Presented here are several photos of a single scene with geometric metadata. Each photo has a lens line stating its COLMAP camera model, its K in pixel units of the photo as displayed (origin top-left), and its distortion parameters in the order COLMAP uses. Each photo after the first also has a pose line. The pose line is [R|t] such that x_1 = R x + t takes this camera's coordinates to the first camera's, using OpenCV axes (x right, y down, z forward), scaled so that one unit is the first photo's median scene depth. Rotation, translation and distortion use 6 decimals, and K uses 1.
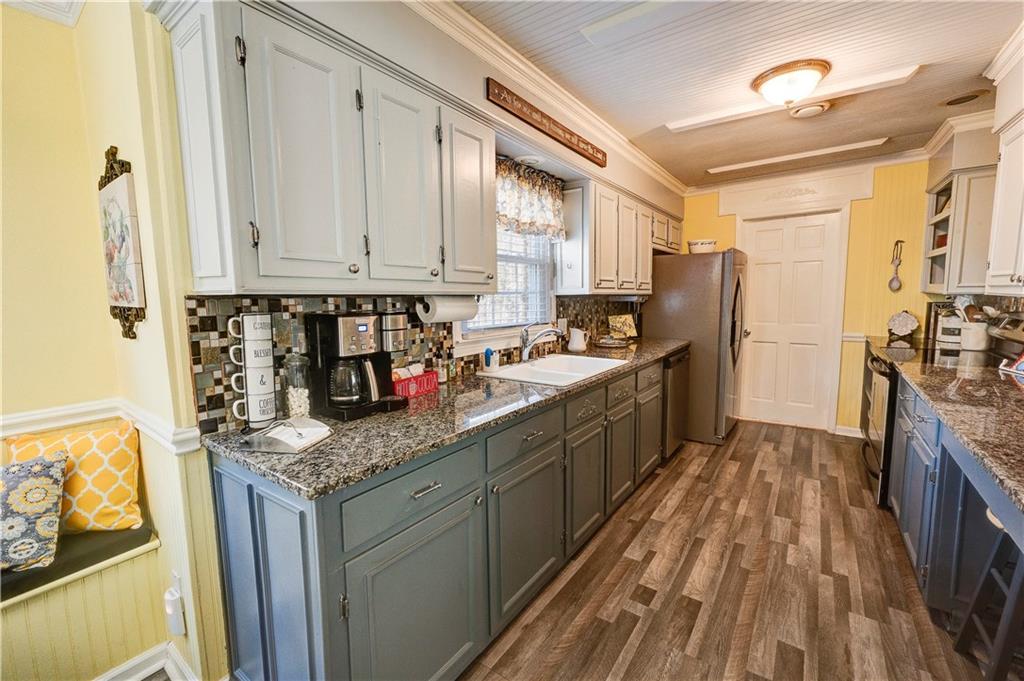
lens RADIAL K [[429.0, 0, 509.0], [0, 429.0, 337.1], [0, 0, 1]] dist [-0.001937, -0.000425]
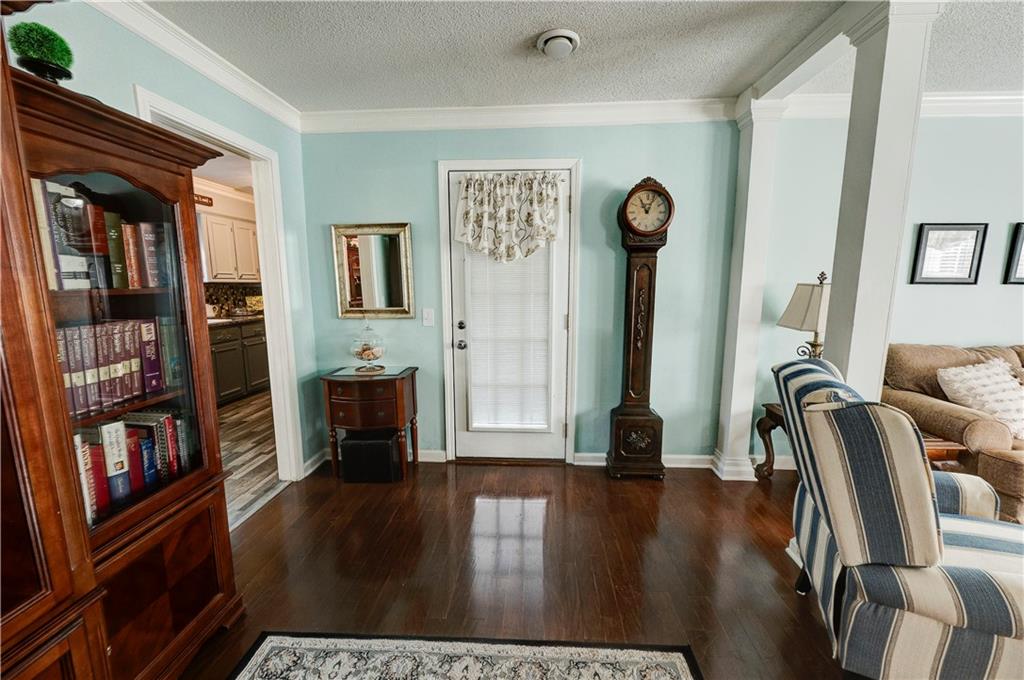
lens RADIAL K [[411.1, 0, 512.2], [0, 411.1, 342.2], [0, 0, 1]] dist [-0.002523, -0.000160]
pose [[0.843558, -0.064343, 0.533170, 0.354167], [0.042056, 0.997663, 0.053859, 0.108661], [-0.535389, -0.023010, 0.844292, -1.099884]]
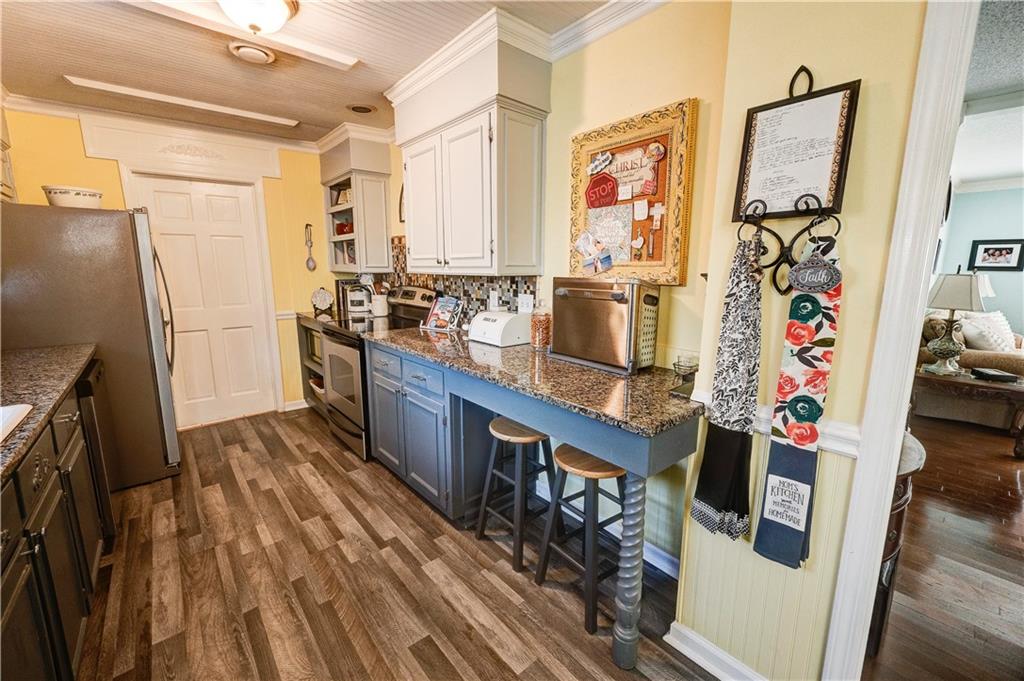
lens RADIAL K [[411.1, 0, 513.5], [0, 411.1, 338.0], [0, 0, 1]] dist [-0.002523, -0.000160]
pose [[0.220483, -0.149195, 0.963913, -0.048748], [0.096051, 0.986750, 0.130760, -0.030344], [-0.970650, 0.063755, 0.231892, 0.336026]]
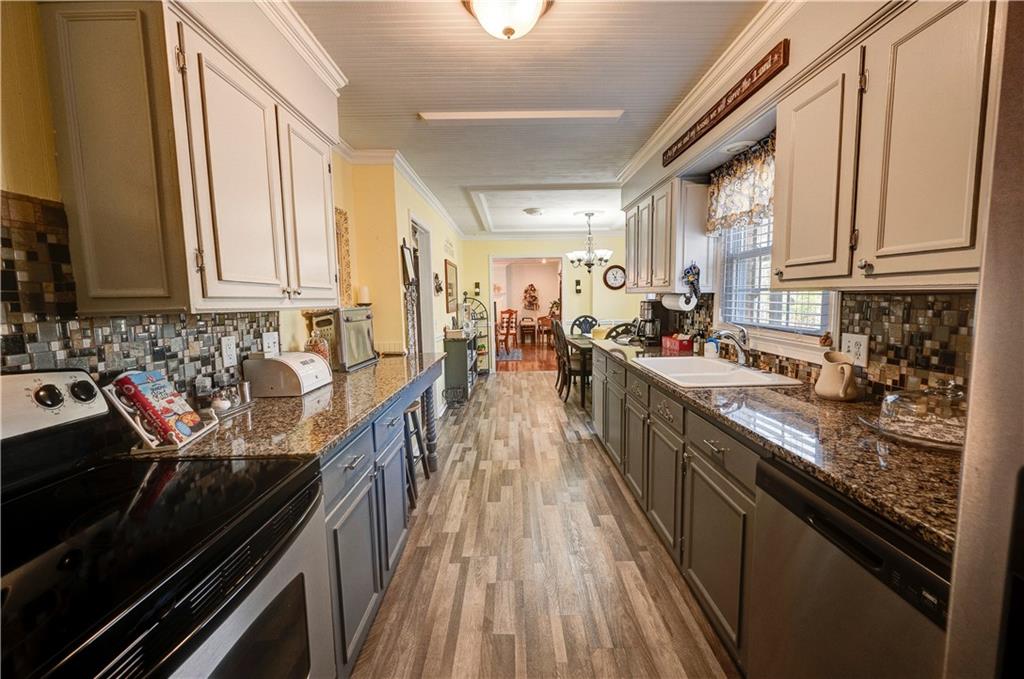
lens RADIAL K [[411.1, 0, 511.5], [0, 411.1, 339.5], [0, 0, 1]] dist [-0.002523, -0.000160]
pose [[-0.808623, 0.090879, -0.581265, 0.925471], [-0.026179, 0.981461, 0.189867, -0.148053], [0.587744, 0.168748, -0.791253, 1.382583]]
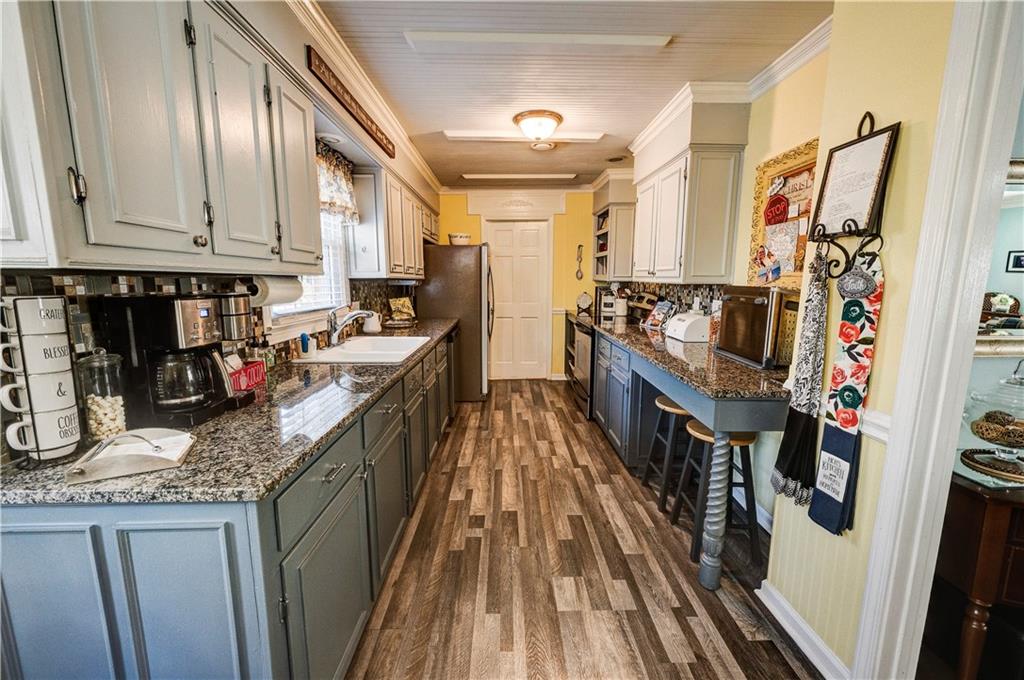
lens RADIAL K [[411.1, 0, 516.4], [0, 411.1, 336.8], [0, 0, 1]] dist [-0.002523, -0.000160]
pose [[0.790476, -0.071398, 0.608318, -0.206632], [0.048399, 0.997358, 0.054168, 0.006506], [-0.610578, -0.013377, 0.791843, -0.003490]]
